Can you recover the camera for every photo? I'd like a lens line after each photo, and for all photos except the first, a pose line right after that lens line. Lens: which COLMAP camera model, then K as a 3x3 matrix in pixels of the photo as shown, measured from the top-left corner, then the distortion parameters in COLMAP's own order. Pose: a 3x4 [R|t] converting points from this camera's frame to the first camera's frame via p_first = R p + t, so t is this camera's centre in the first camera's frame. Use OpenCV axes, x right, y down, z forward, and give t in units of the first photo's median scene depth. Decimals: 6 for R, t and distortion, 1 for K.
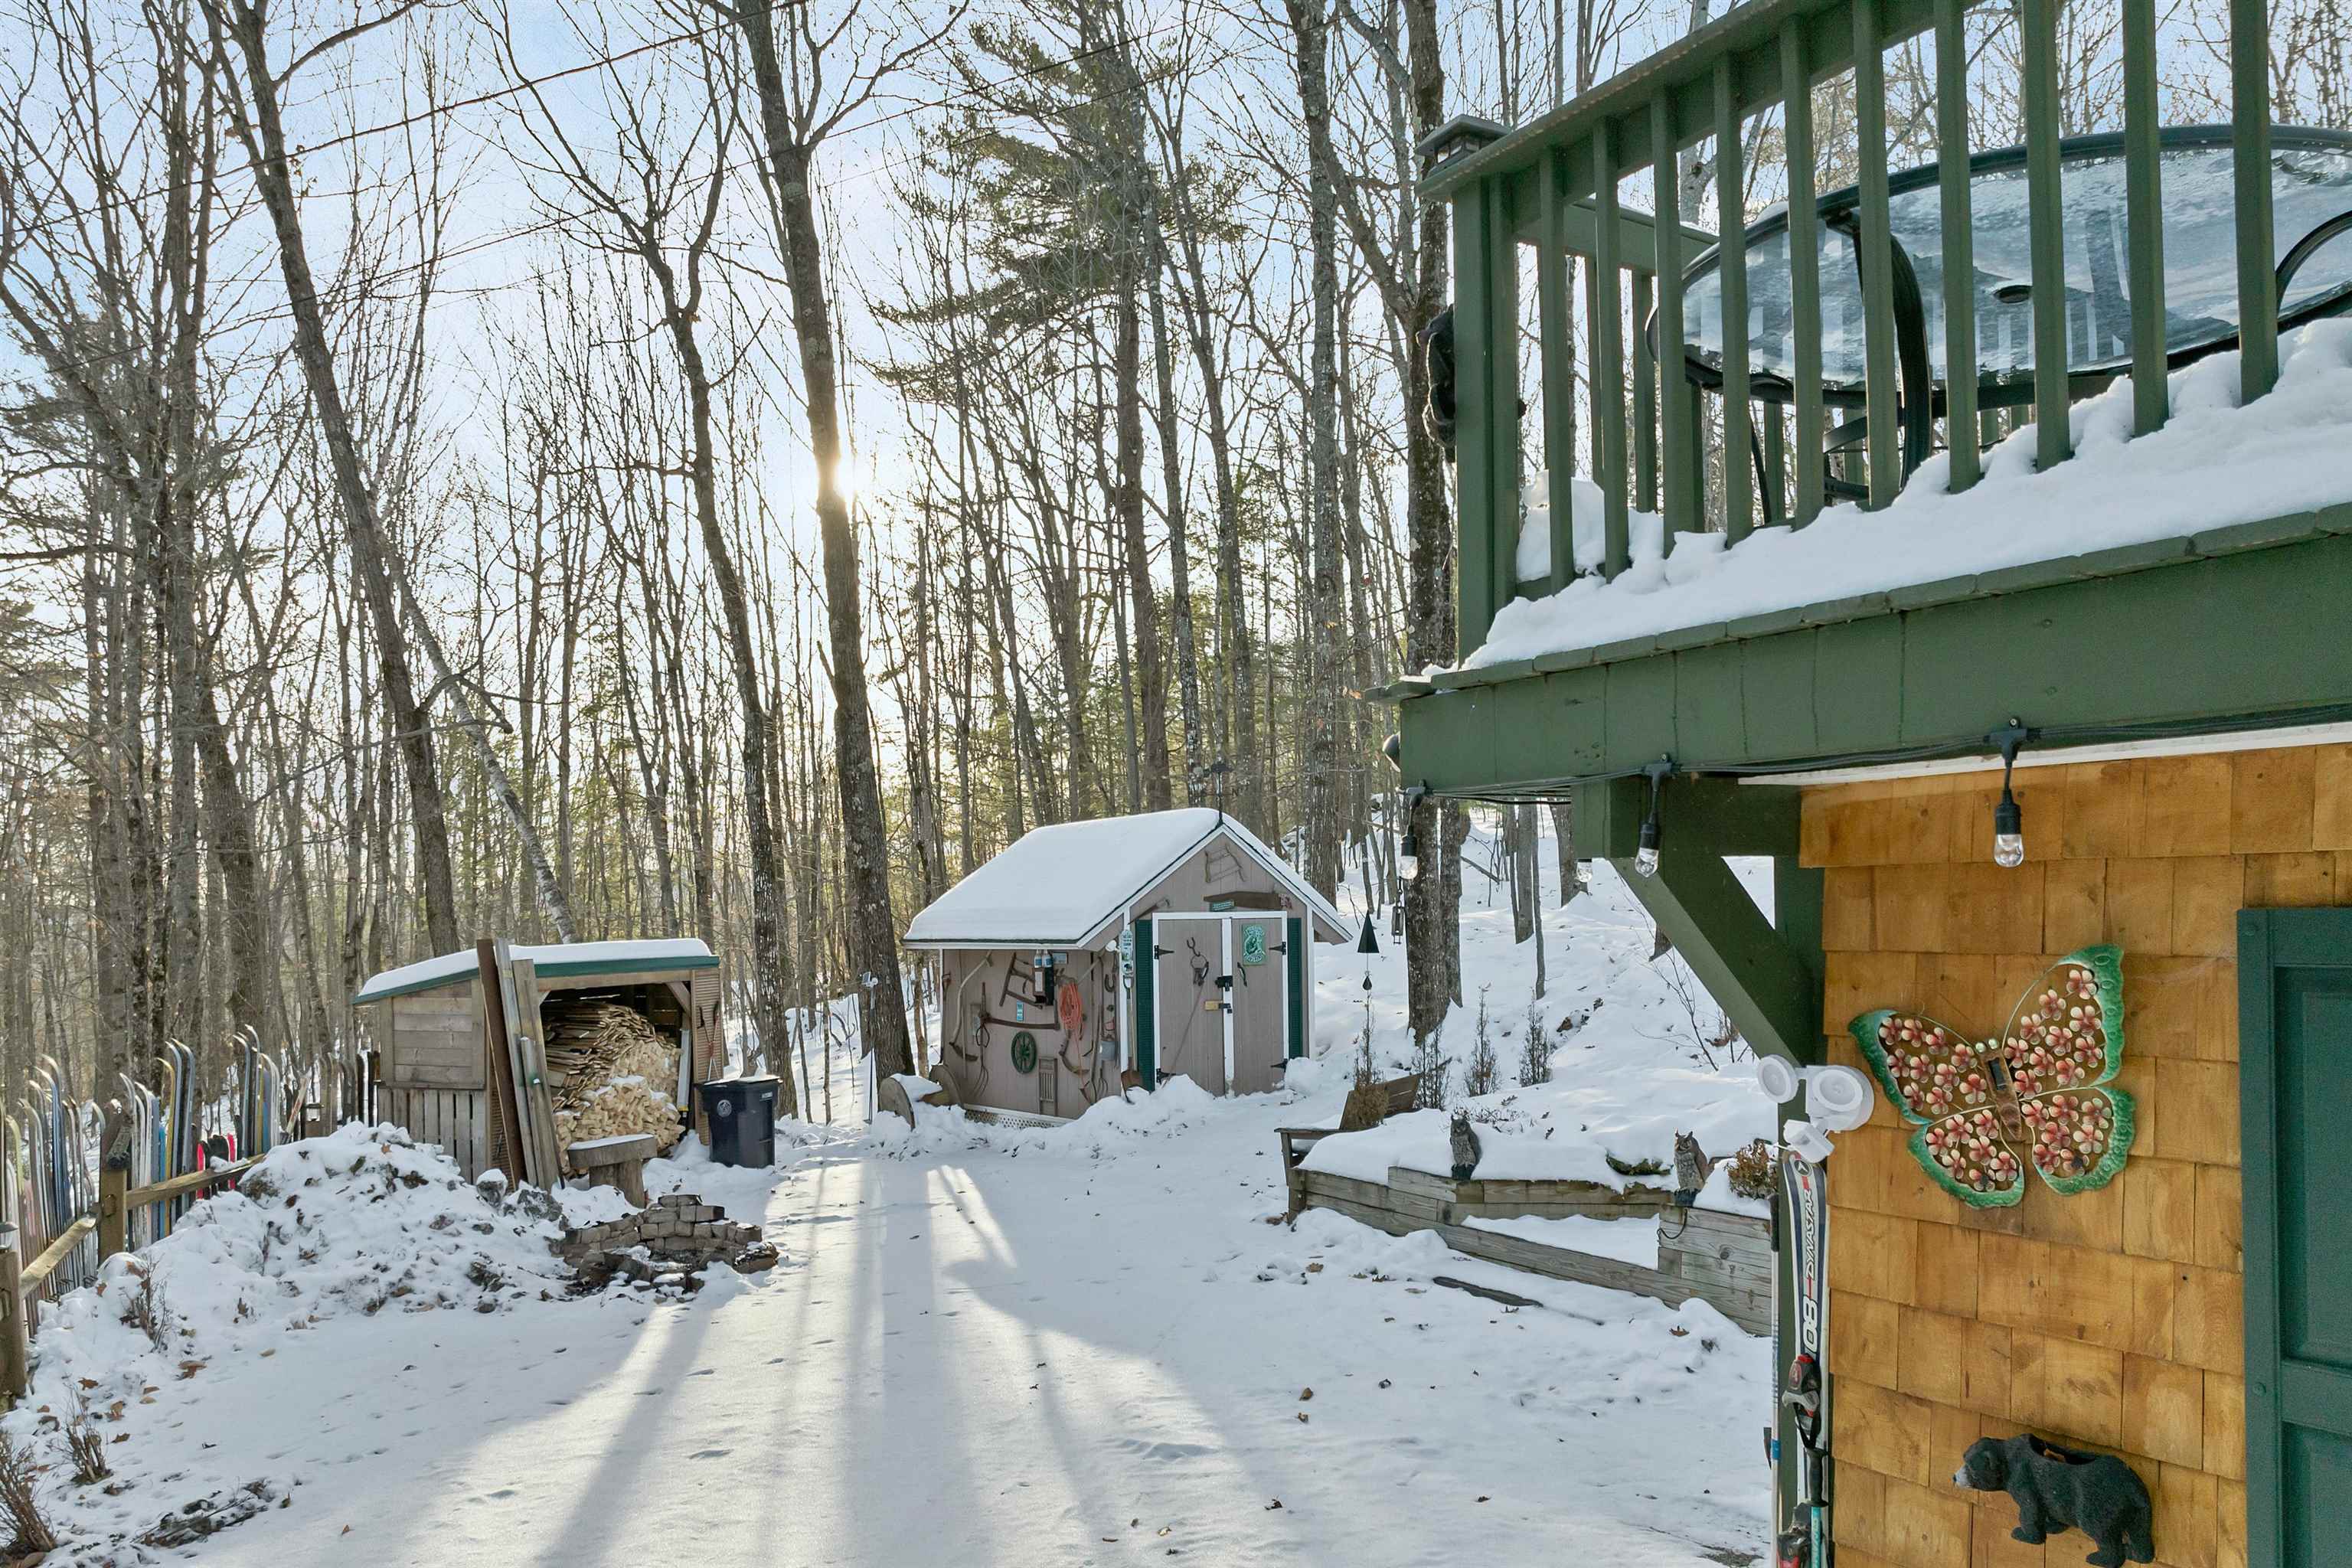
lens RADIAL K [[1687.4, 0, 1180.8], [0, 1687.4, 889.4], [0, 0, 1]] dist [-0.042001, -0.002360]
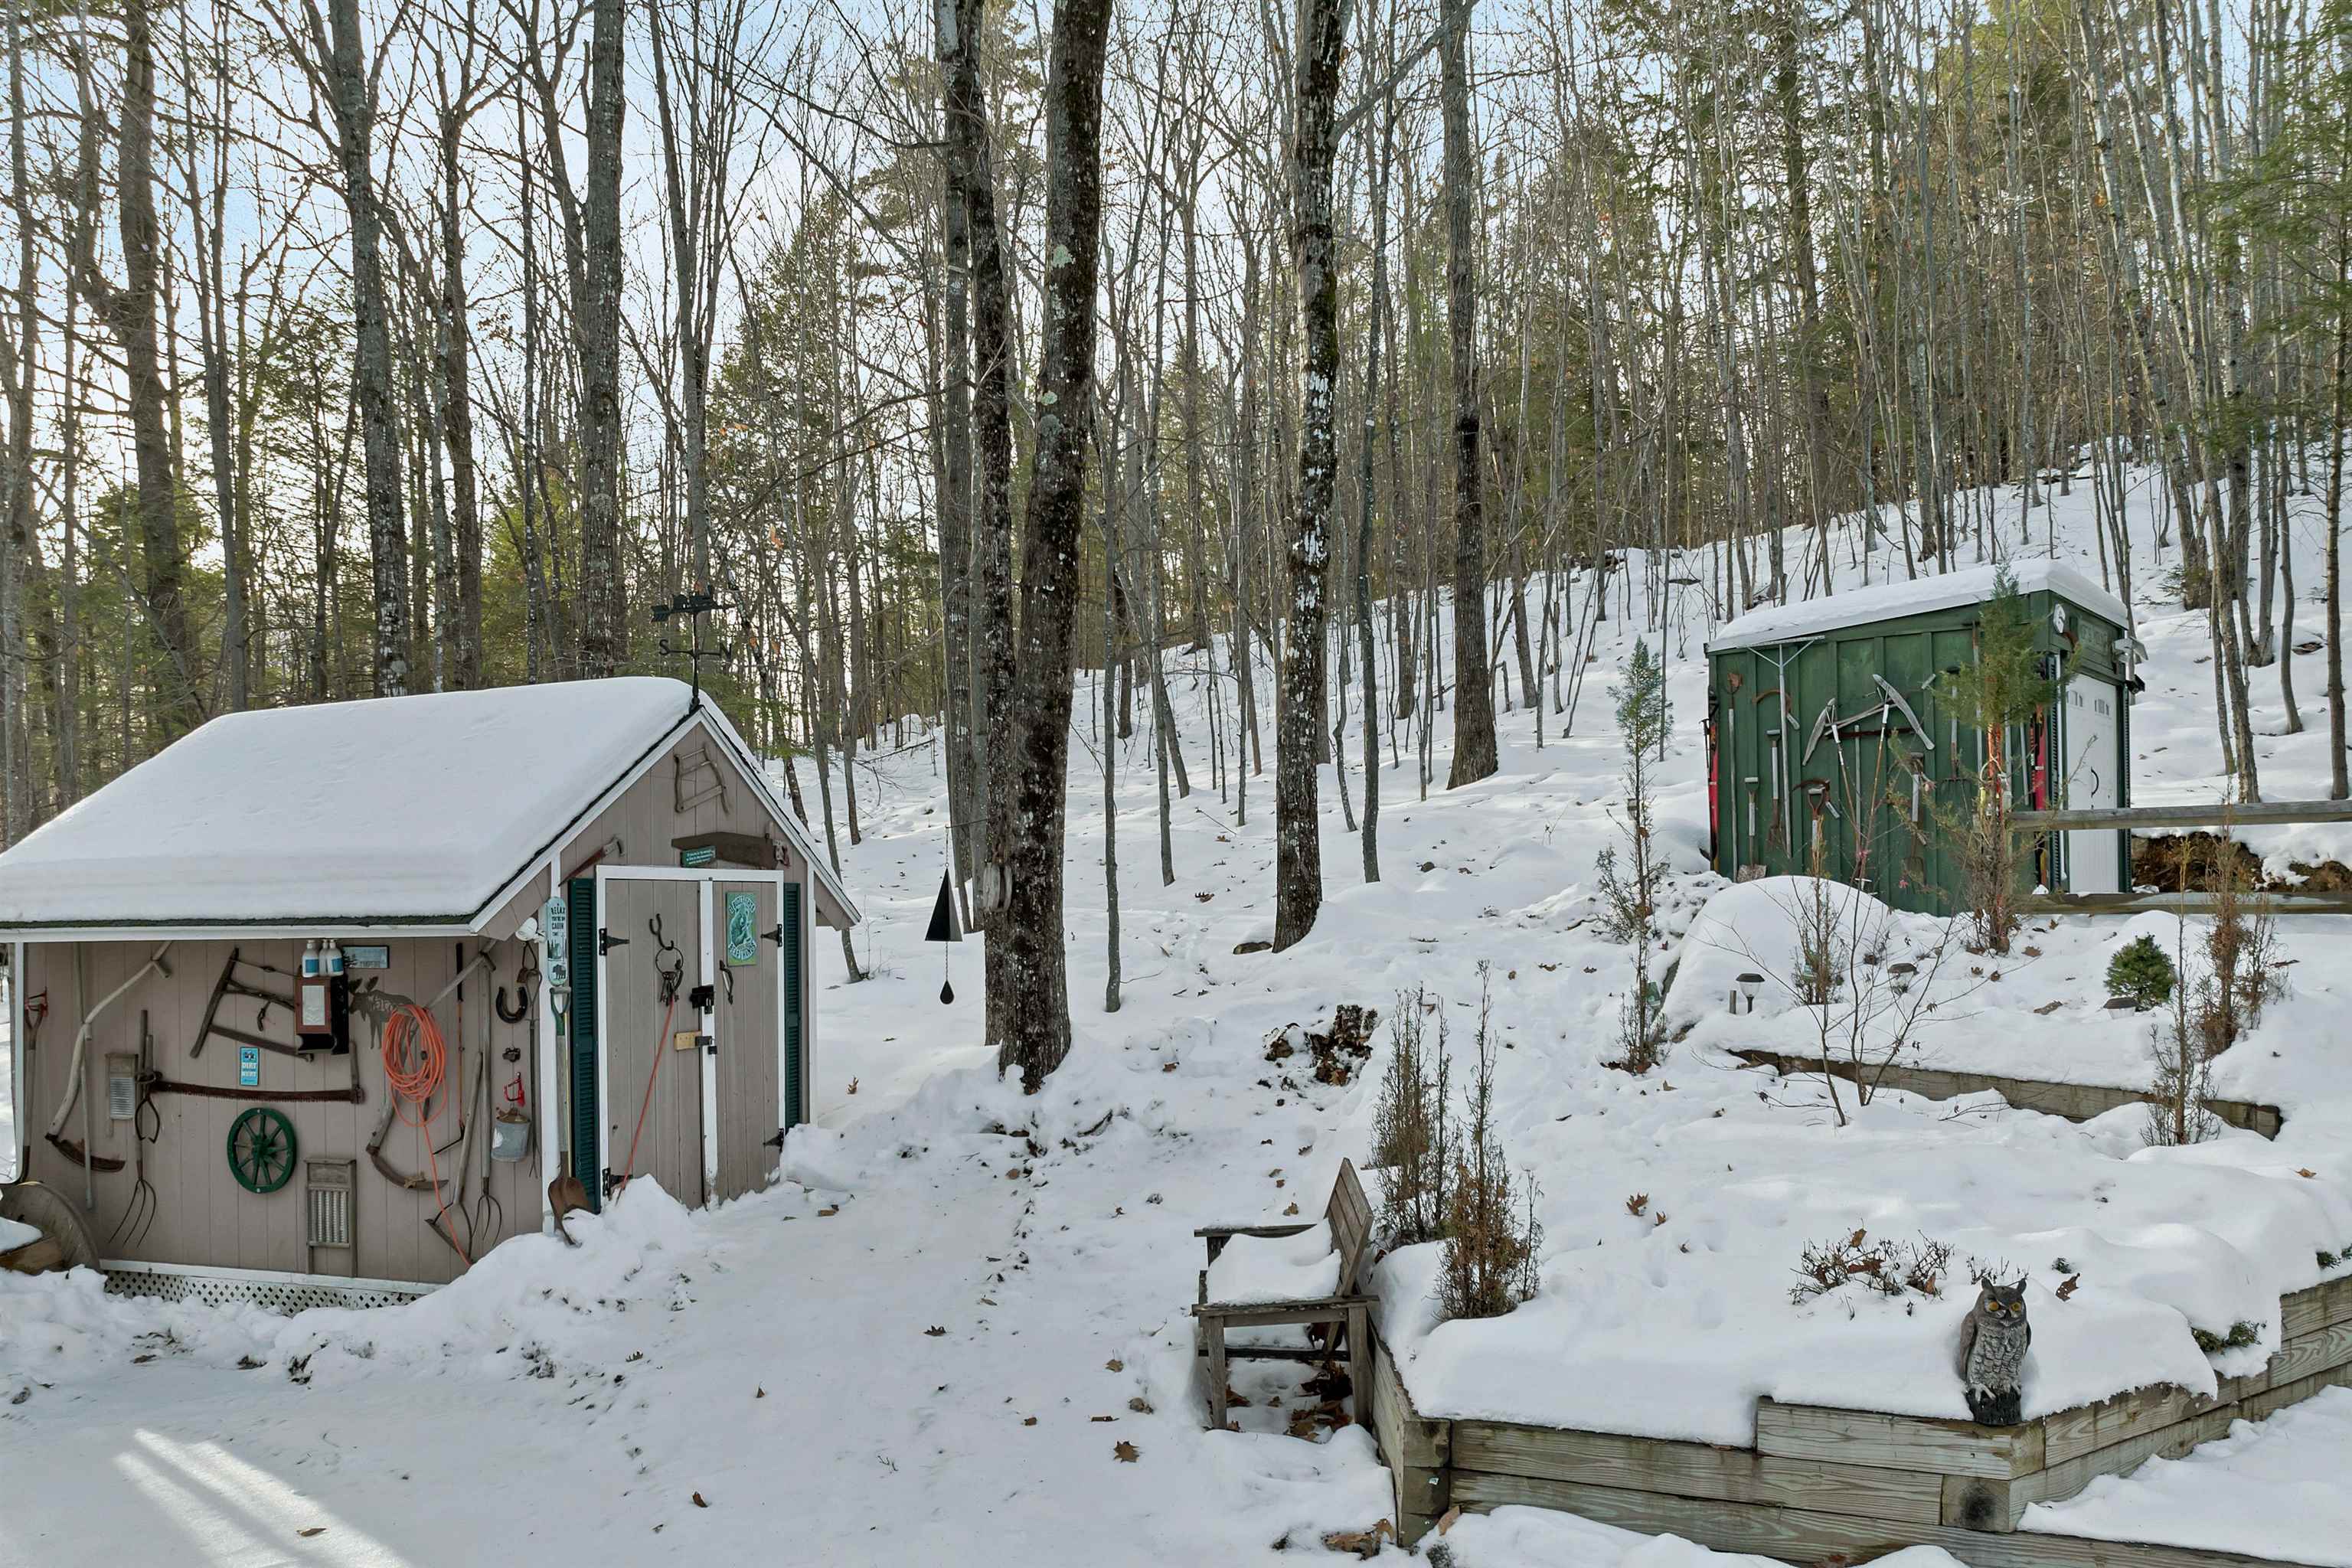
lens RADIAL K [[1684.8, 0, 1173.3], [0, 1684.8, 880.9], [0, 0, 1]] dist [-0.044043, 0.000554]
pose [[0.820793, 0.012778, 0.571082, -0.168521], [-0.007408, 0.999904, -0.011725, 0.024045], [-0.571177, 0.005394, 0.820809, 0.495792]]
